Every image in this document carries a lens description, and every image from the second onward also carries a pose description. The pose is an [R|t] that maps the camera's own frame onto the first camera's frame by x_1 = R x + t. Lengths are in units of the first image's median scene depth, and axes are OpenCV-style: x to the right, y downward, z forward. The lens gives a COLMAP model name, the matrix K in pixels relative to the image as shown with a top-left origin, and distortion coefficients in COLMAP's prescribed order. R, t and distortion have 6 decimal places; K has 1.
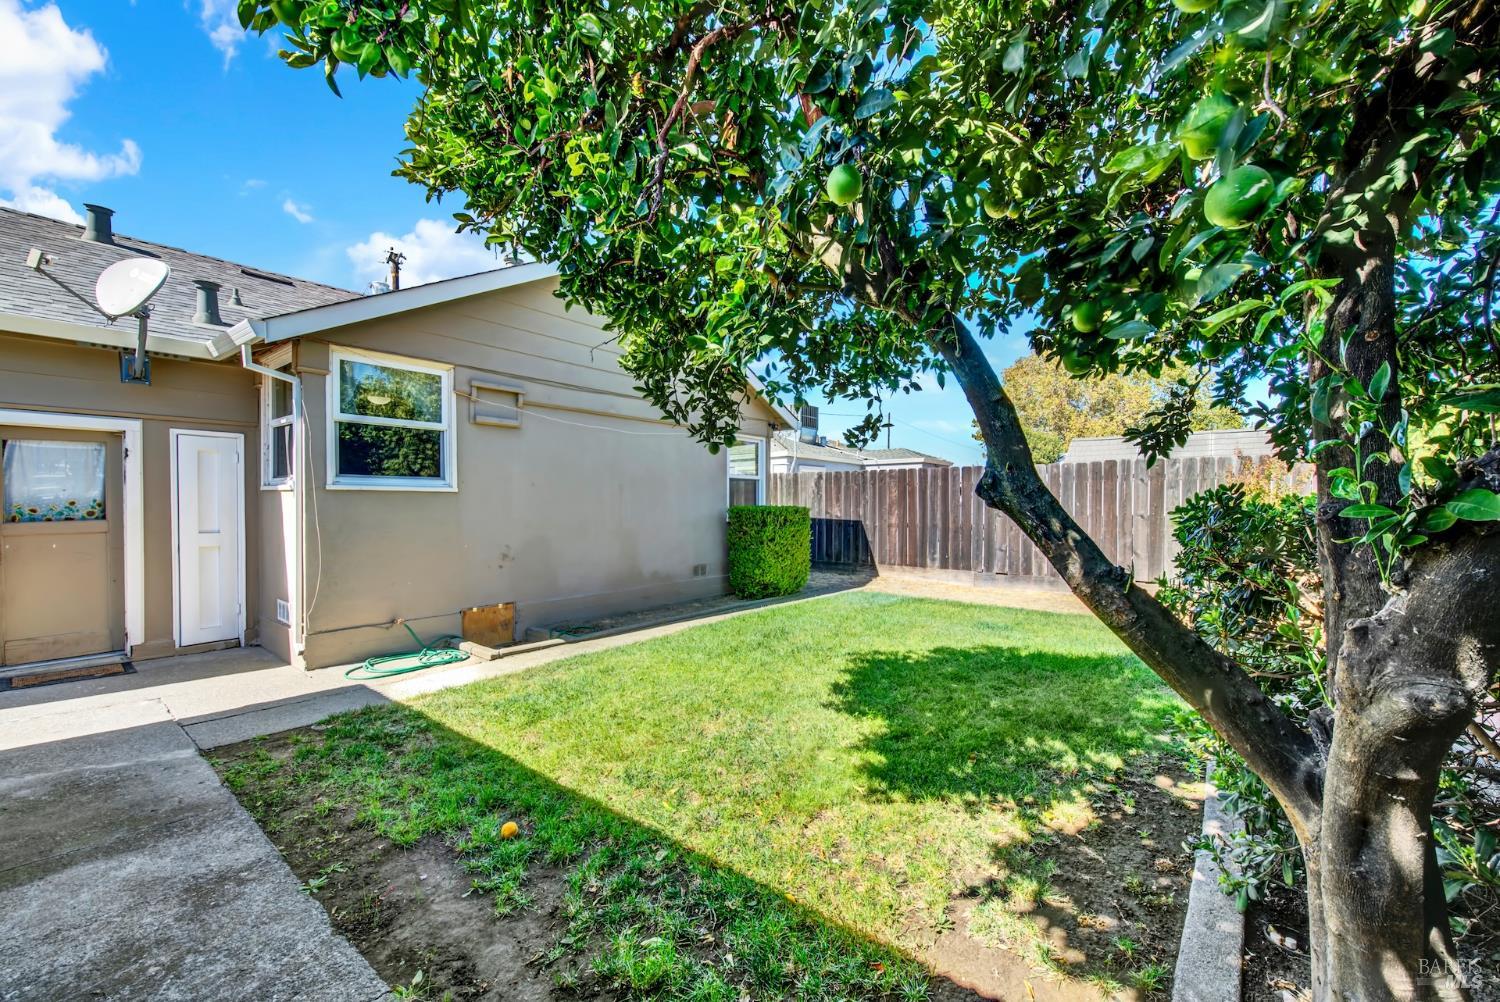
lens RADIAL K [[619.1, 0, 758.5], [0, 619.1, 501.6], [0, 0, 1]] dist [0.005910, -0.003802]
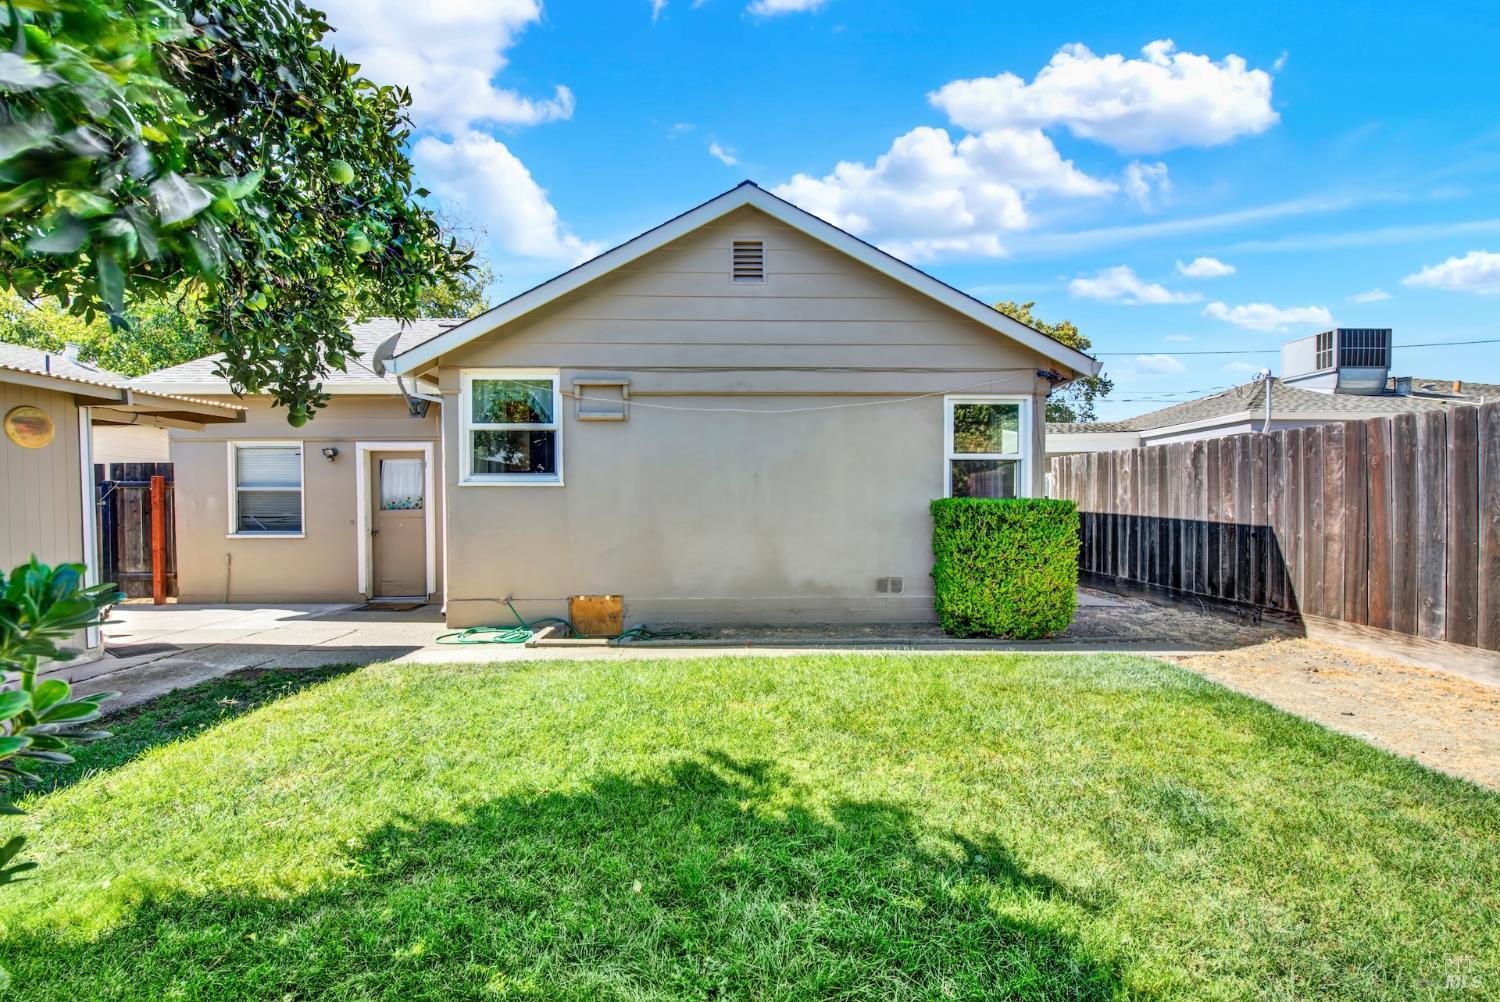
lens RADIAL K [[619.1, 0, 761.3], [0, 619.1, 498.9], [0, 0, 1]] dist [0.005910, -0.003802]
pose [[0.624904, -0.002564, -0.780697, 0.534739], [0.005359, 0.999985, 0.001006, 0.007538], [0.780683, -0.004812, 0.624908, 0.570751]]
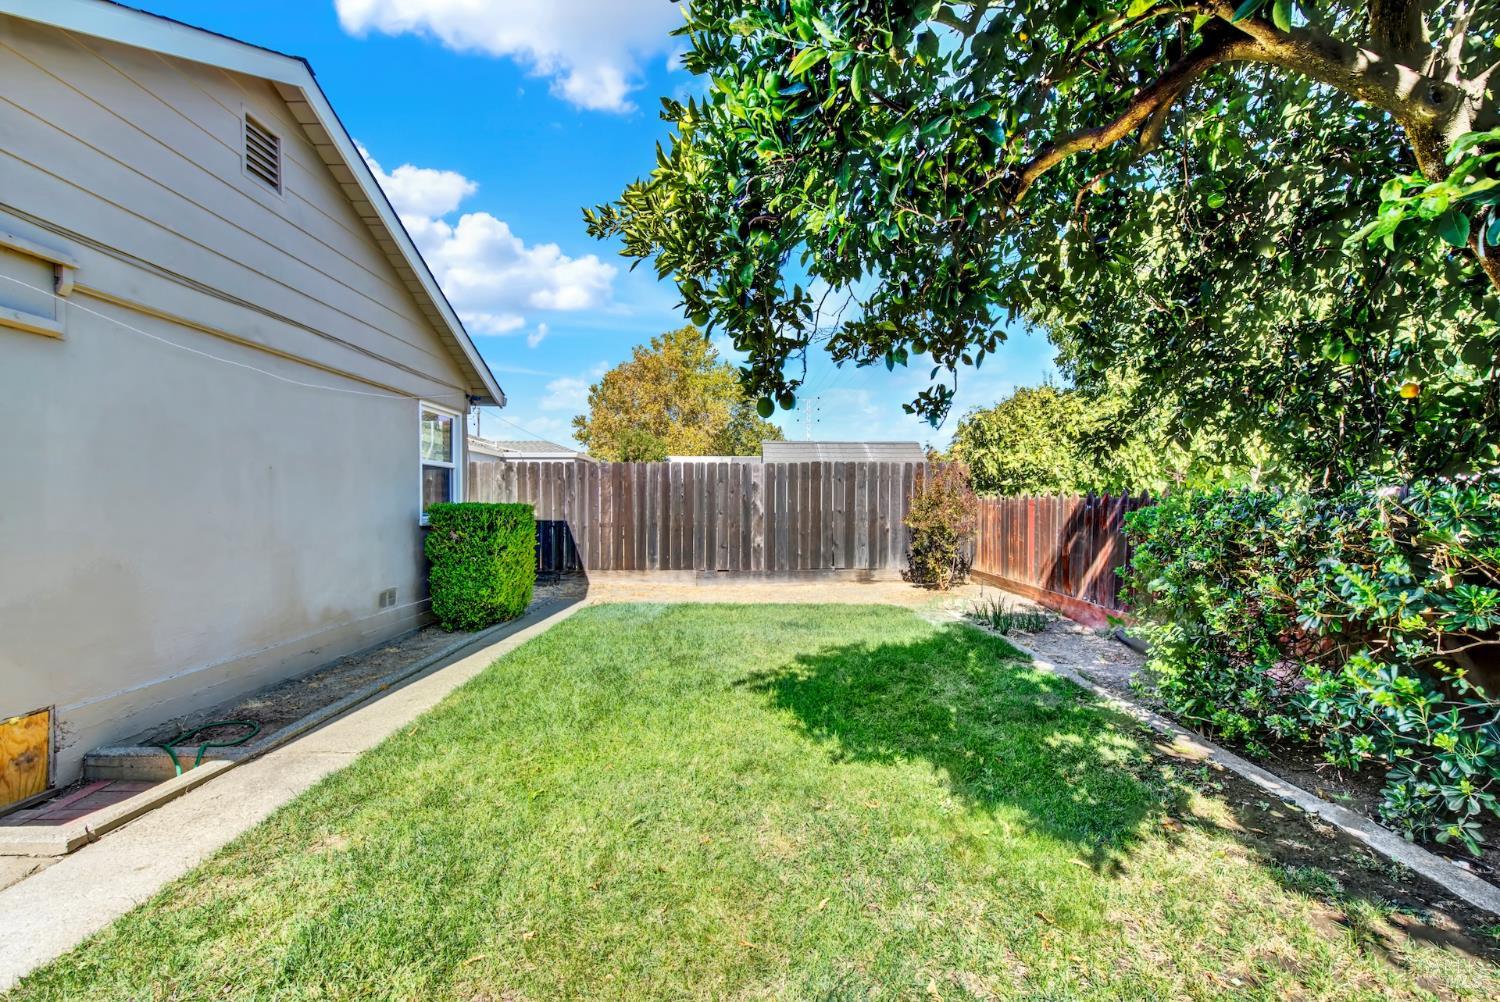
lens RADIAL K [[619.1, 0, 764.8], [0, 619.1, 496.3], [0, 0, 1]] dist [0.005910, -0.003802]
pose [[0.772833, 0.001255, 0.634609, -0.281379], [0.004769, 0.999958, -0.007786, 0.009179], [-0.634592, 0.009044, 0.772794, 0.299446]]
